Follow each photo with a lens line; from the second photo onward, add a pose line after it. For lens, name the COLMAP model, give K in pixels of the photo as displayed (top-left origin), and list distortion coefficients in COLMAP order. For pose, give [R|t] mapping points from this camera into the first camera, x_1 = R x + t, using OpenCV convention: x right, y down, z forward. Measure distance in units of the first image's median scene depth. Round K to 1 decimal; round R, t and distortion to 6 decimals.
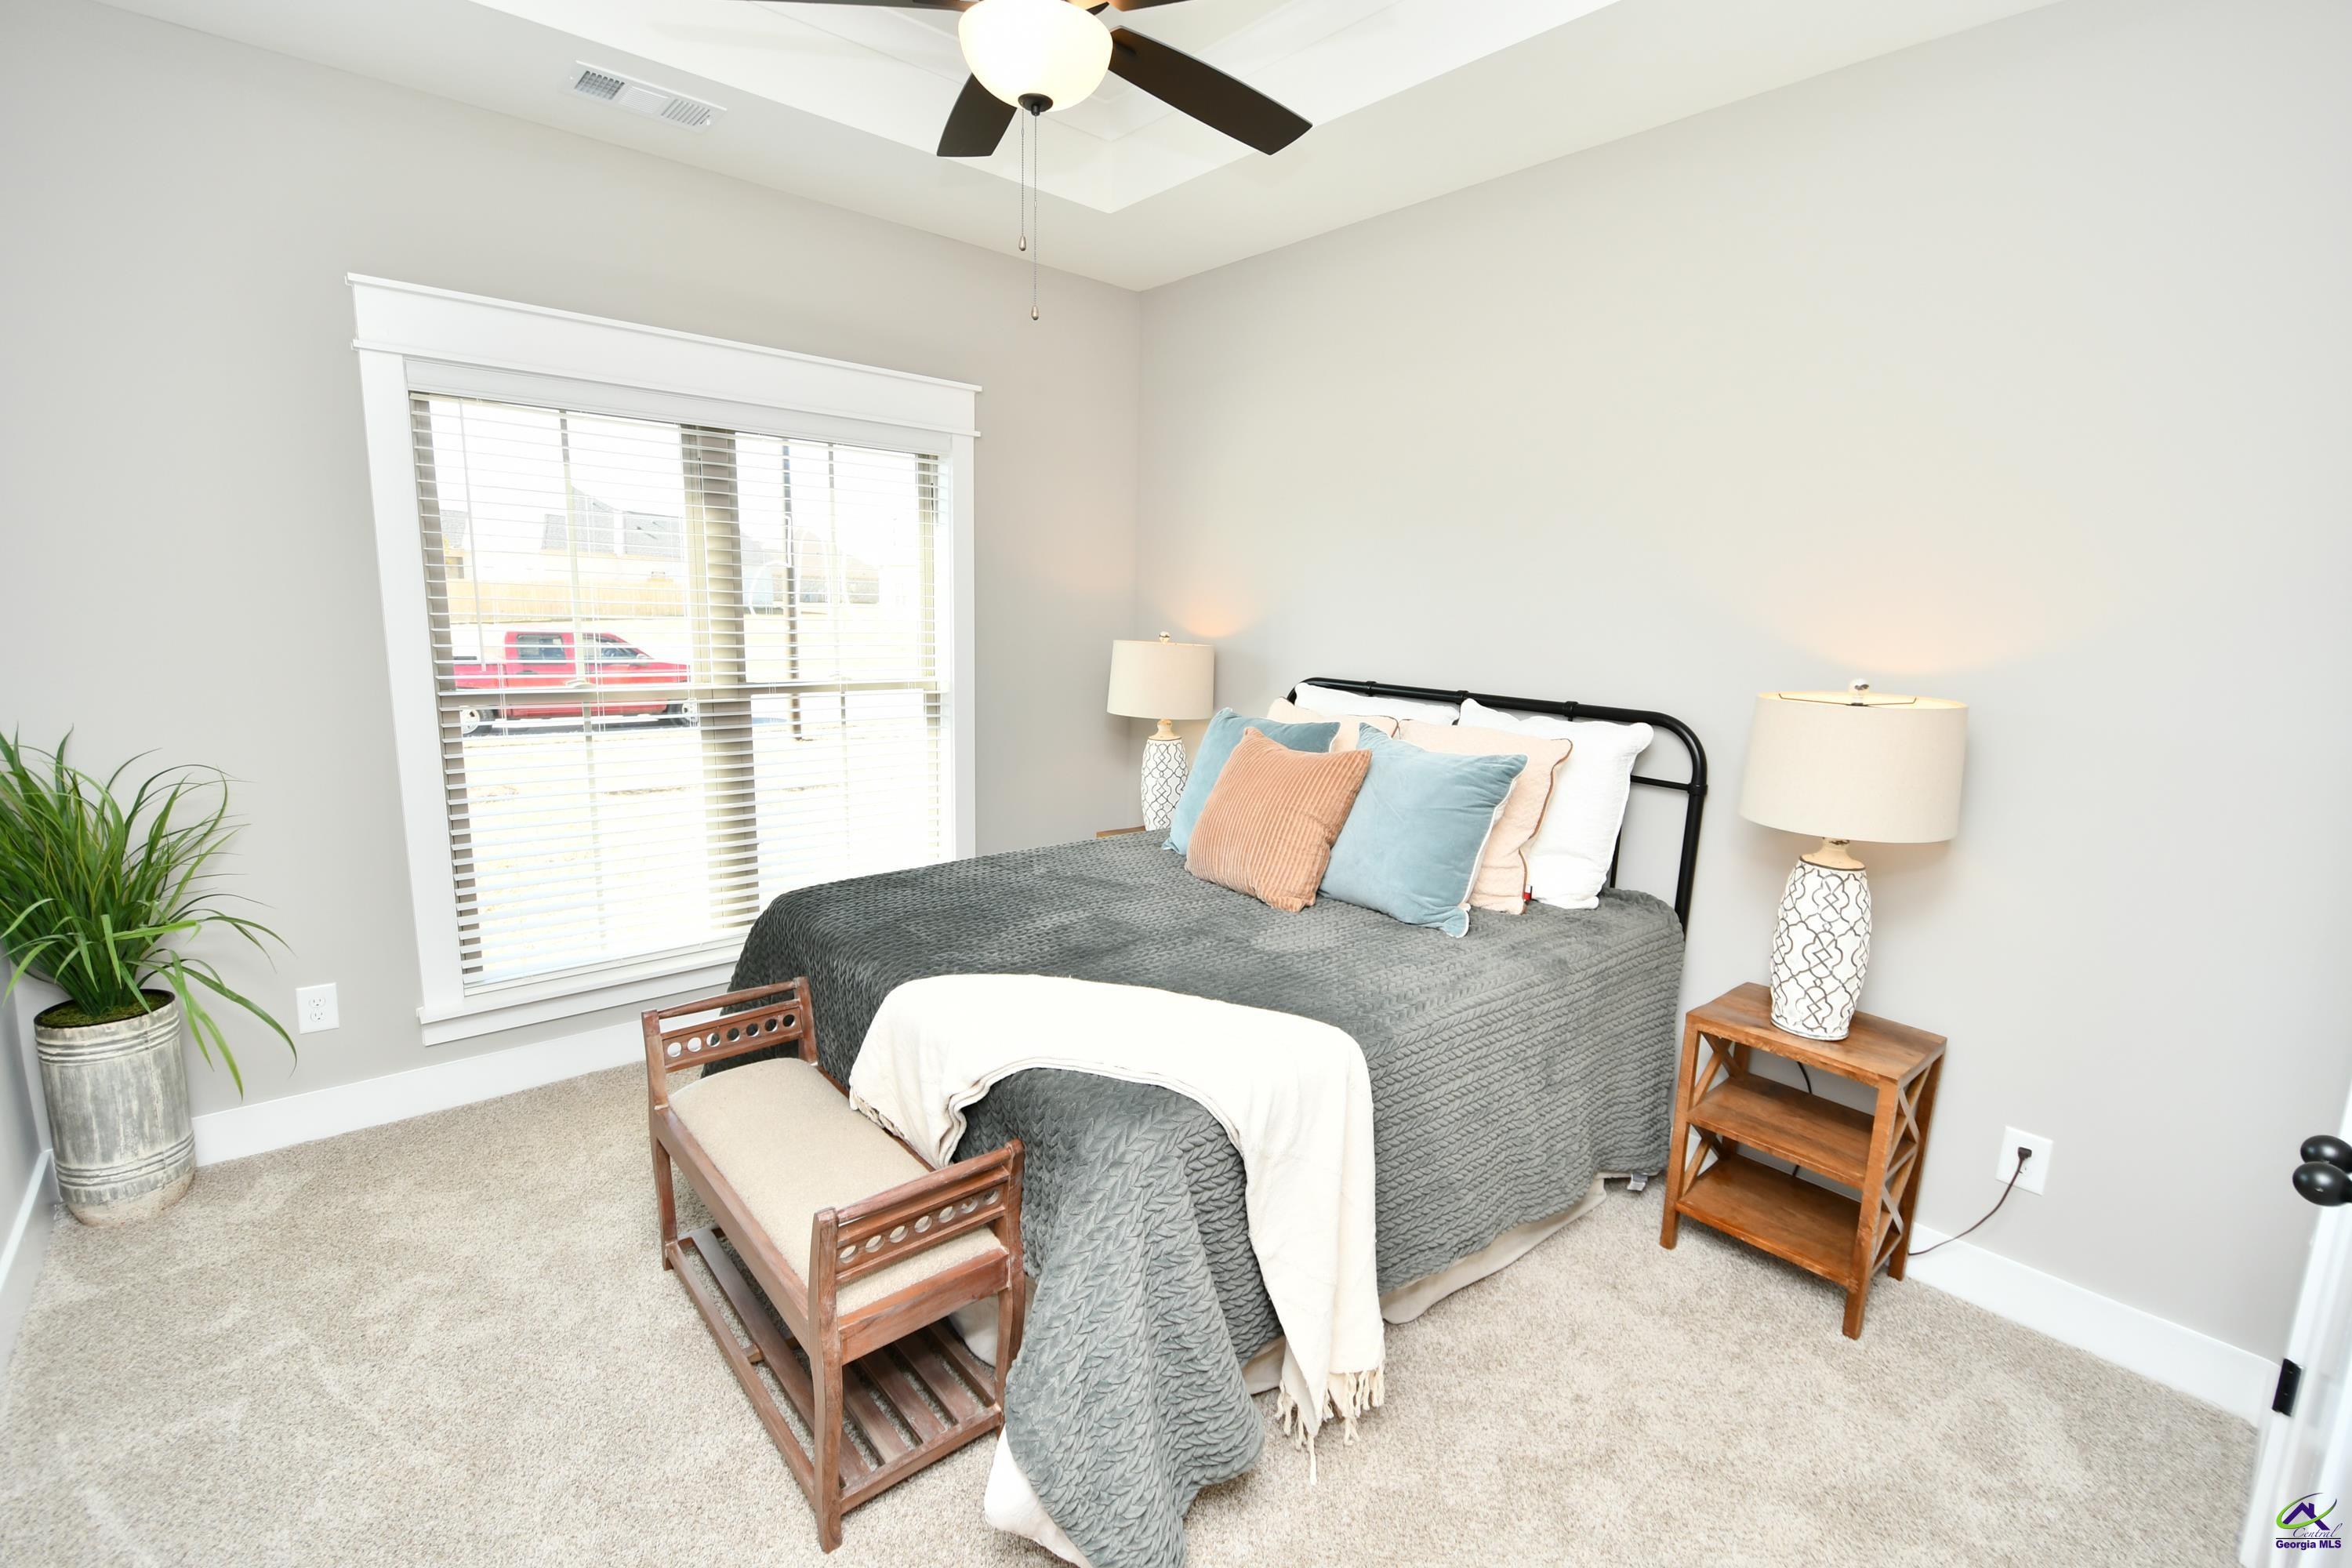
lens RADIAL K [[1055.4, 0, 1189.3], [0, 1055.4, 781.5], [0, 0, 1]] dist [0.002927, -0.005359]
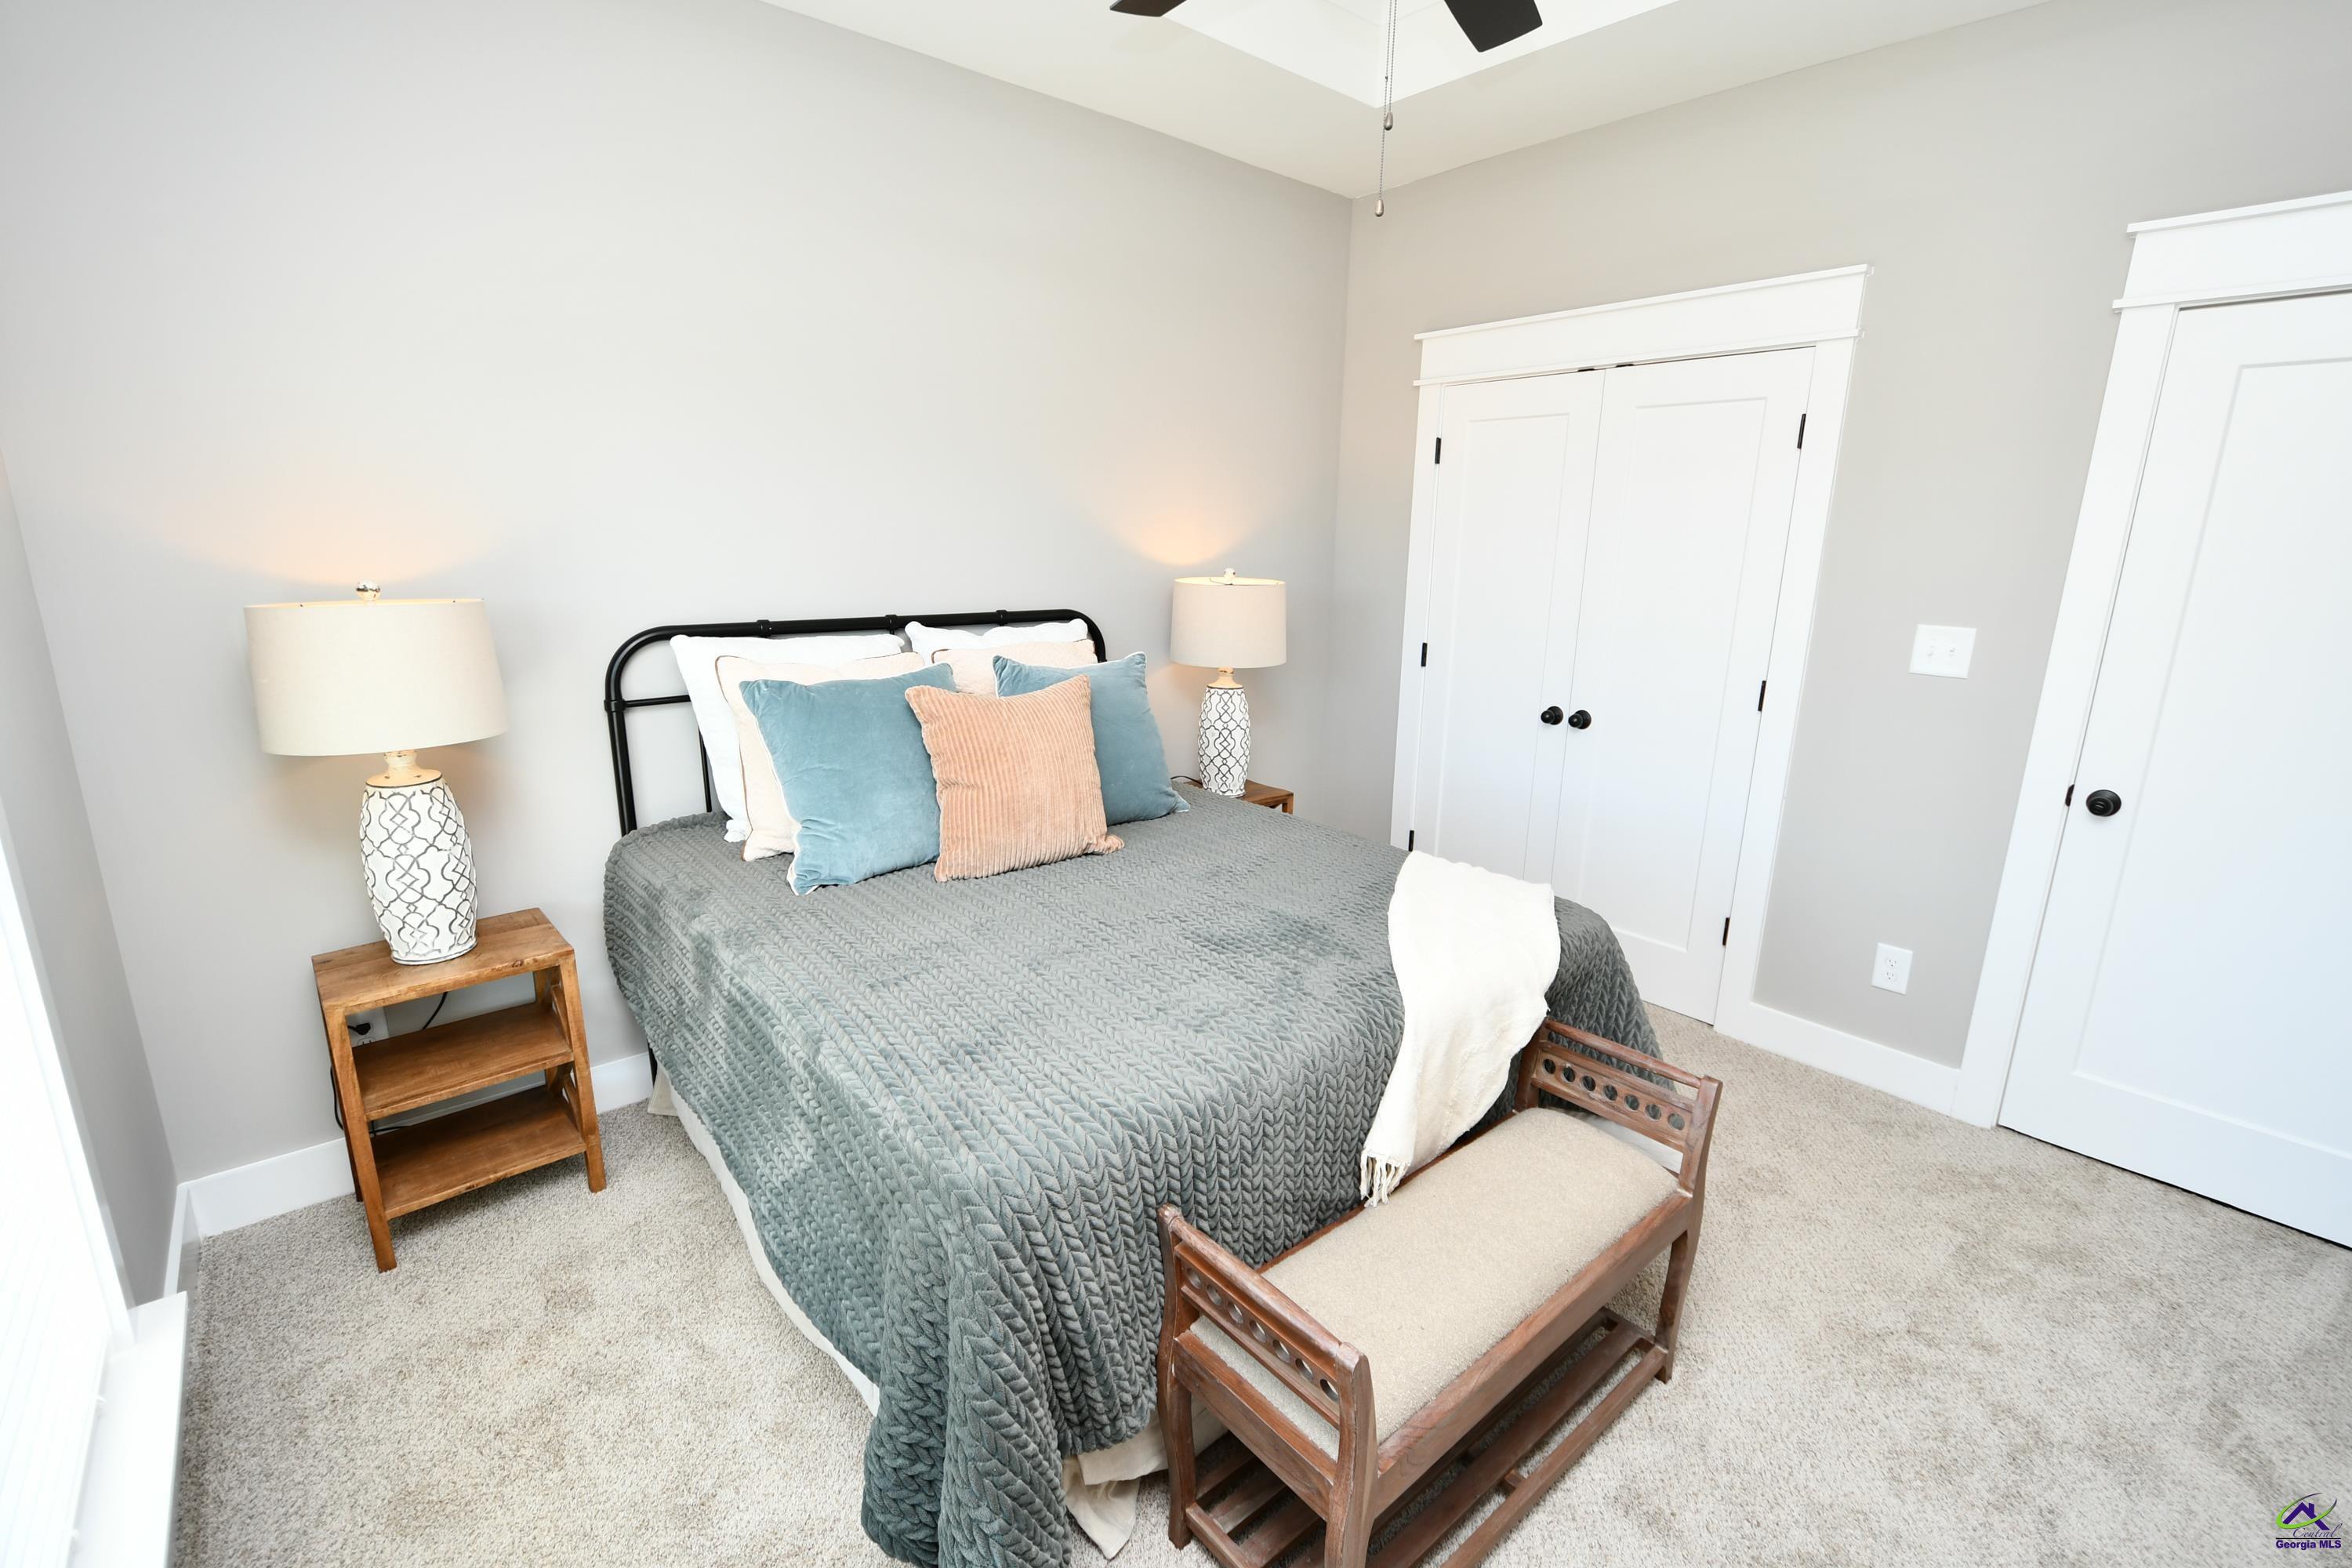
lens RADIAL K [[1041.5, 0, 1190.8], [0, 1041.5, 785.2], [0, 0, 1]] dist [0.003215, 0.000293]
pose [[0.002224, -0.272310, 0.962207, -0.664328], [0.152743, 0.951011, 0.268789, -0.147558], [-0.988263, 0.146373, 0.043709, 0.699113]]
